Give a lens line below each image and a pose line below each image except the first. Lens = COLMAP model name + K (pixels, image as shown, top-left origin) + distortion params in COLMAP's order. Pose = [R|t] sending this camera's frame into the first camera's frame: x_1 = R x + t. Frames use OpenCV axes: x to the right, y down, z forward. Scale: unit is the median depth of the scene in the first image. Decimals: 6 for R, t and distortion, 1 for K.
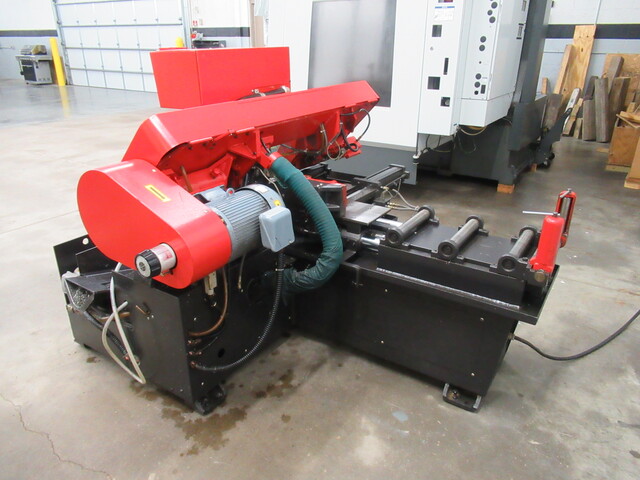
lens RADIAL K [[474.4, 0, 317.6], [0, 474.4, 240.7], [0, 0, 1]] dist [0.005492, -0.011966]
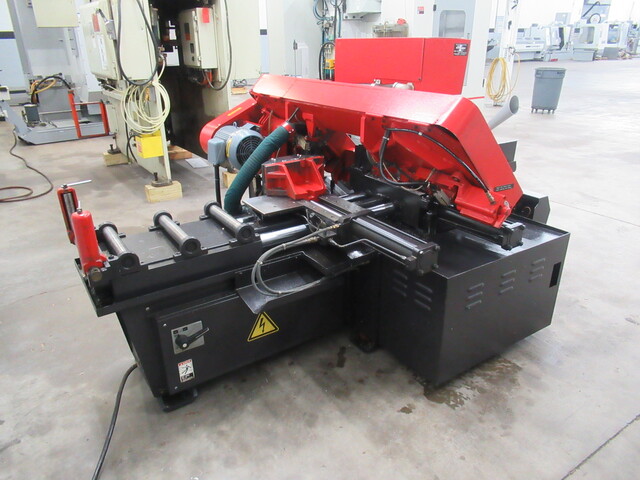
lens RADIAL K [[474.4, 0, 317.4], [0, 474.4, 239.3], [0, 0, 1]] dist [0.005492, -0.011966]
pose [[-0.392707, 0.366187, -0.843616, 1.028848], [-0.351063, 0.788156, 0.505535, -0.602254], [0.850021, 0.494690, -0.180960, 1.444145]]
